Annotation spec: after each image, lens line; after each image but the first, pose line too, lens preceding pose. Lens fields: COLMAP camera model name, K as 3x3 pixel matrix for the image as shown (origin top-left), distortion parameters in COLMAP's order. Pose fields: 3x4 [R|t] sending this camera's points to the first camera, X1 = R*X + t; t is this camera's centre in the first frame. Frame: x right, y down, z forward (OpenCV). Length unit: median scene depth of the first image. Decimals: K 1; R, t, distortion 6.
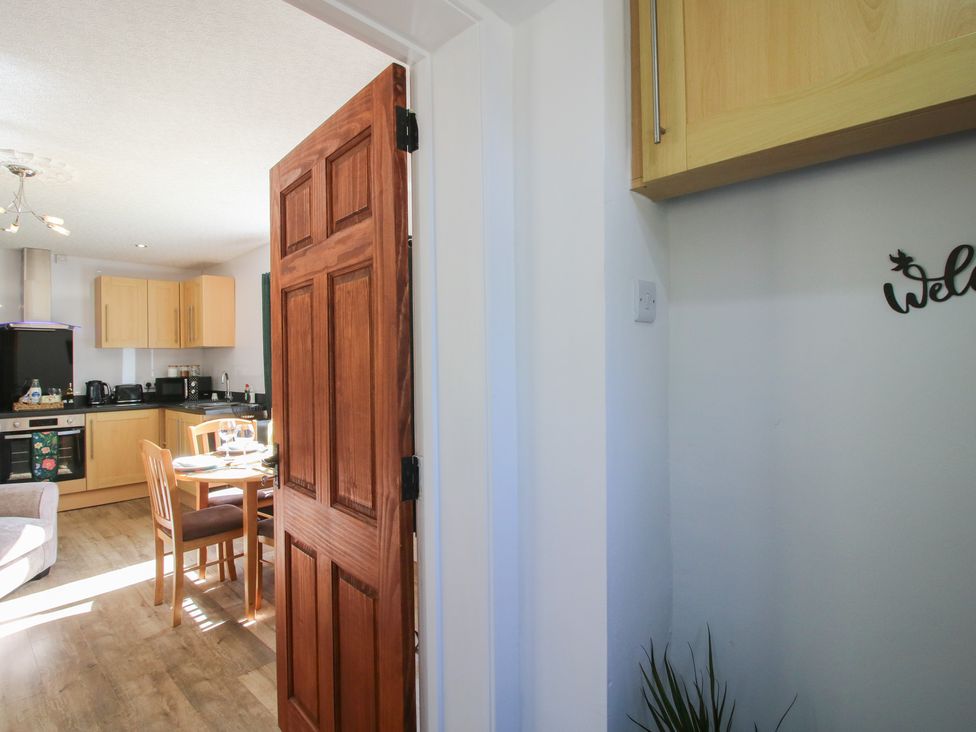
lens RADIAL K [[514.6, 0, 489.8], [0, 514.6, 358.5], [0, 0, 1]] dist [0.003763, -0.014959]
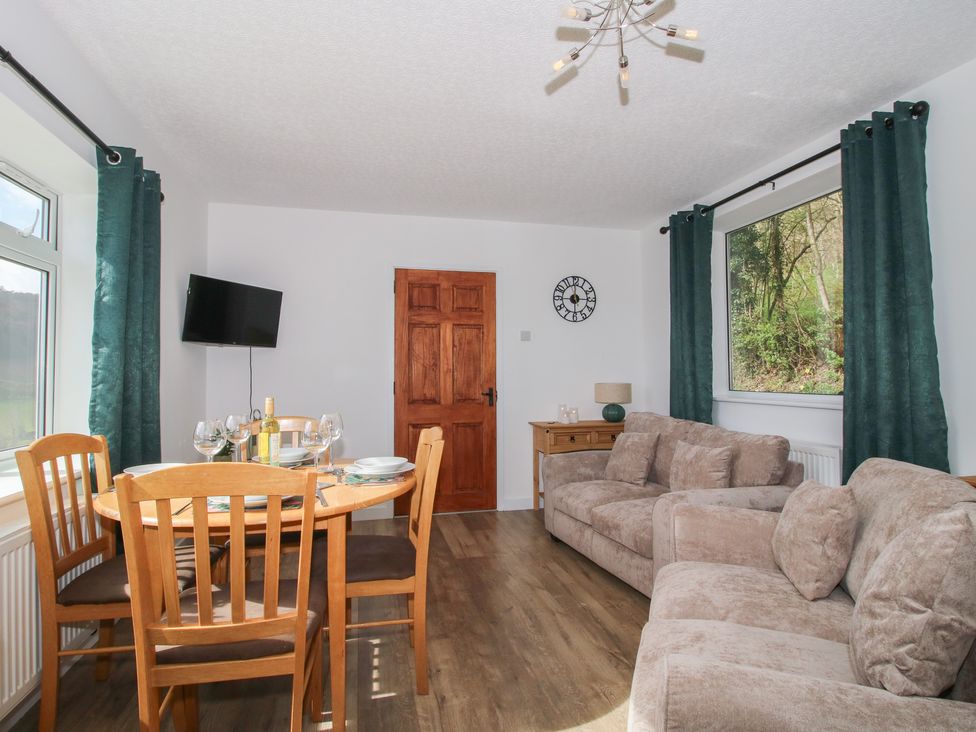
lens RADIAL K [[514.6, 0, 484.3], [0, 514.6, 364.7], [0, 0, 1]] dist [0.003763, -0.014959]
pose [[-0.835271, 0.032855, 0.548857, -0.648545], [0.018036, 0.999313, -0.032373, 0.051877], [-0.549543, -0.017141, -0.835289, 0.904777]]
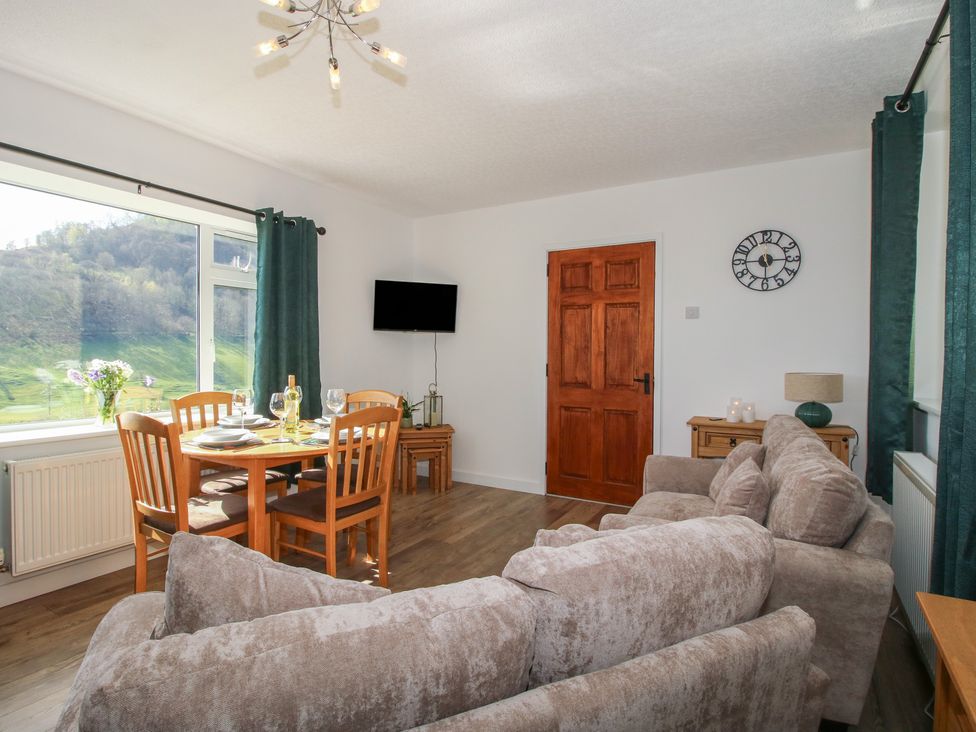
lens RADIAL K [[514.6, 0, 479.3], [0, 514.6, 365.6], [0, 0, 1]] dist [0.003763, -0.014959]
pose [[-0.219600, -0.011027, 0.975528, -0.885933], [-0.004697, 0.999936, 0.010246, 0.044306], [-0.975579, -0.002333, -0.219638, 0.571310]]
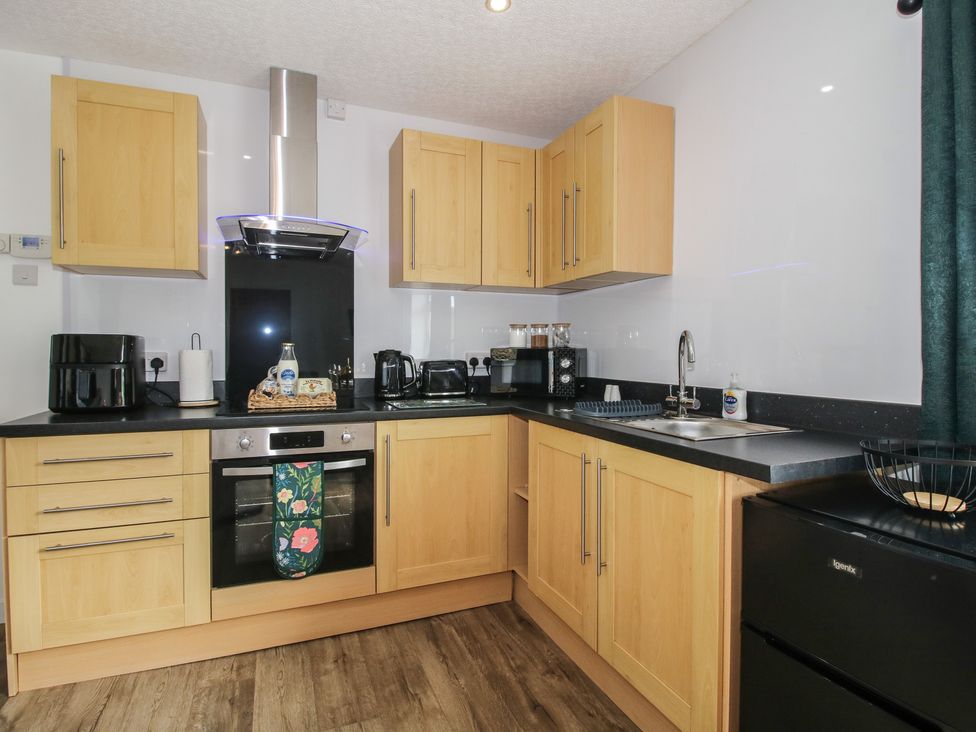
lens RADIAL K [[514.6, 0, 479.7], [0, 514.6, 354.6], [0, 0, 1]] dist [0.003763, -0.014959]
pose [[0.902954, 0.022128, -0.429167, -0.519488], [-0.014163, 0.999663, 0.021746, 0.038479], [0.429504, -0.013557, 0.902963, 0.639882]]
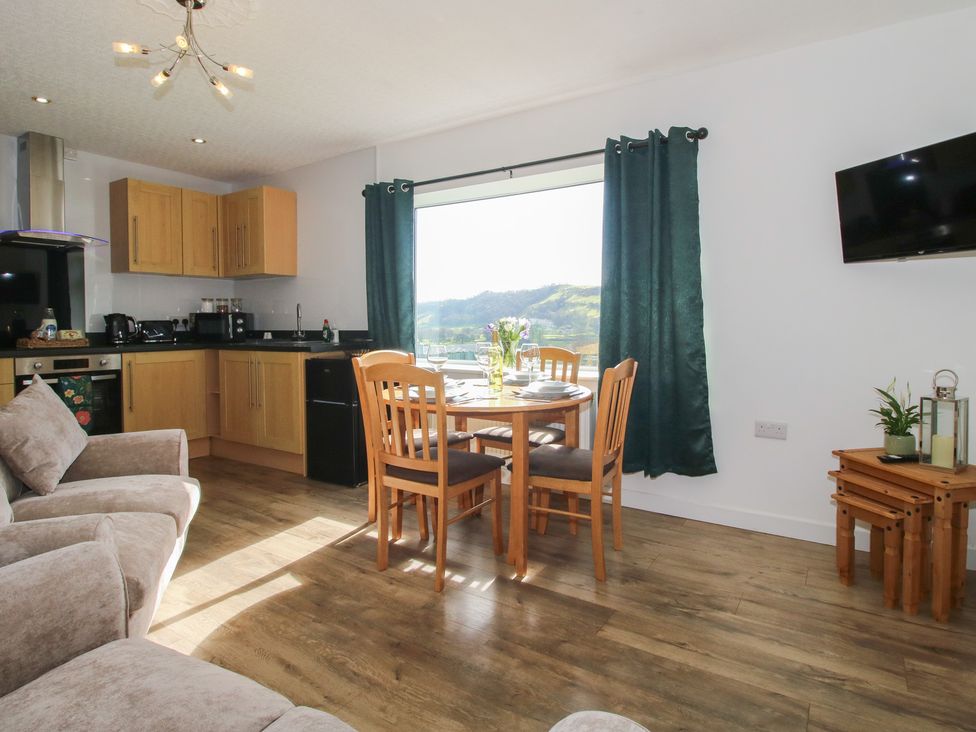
lens RADIAL K [[550.0, 0, 510.2], [0, 550.0, 335.1], [0, 0, 1]] dist [0.005819, -0.006166]
pose [[0.982865, 0.005648, 0.184239, -0.365997], [-0.010492, 0.999624, 0.025326, 0.052339], [-0.184026, -0.026825, 0.982555, 0.074867]]
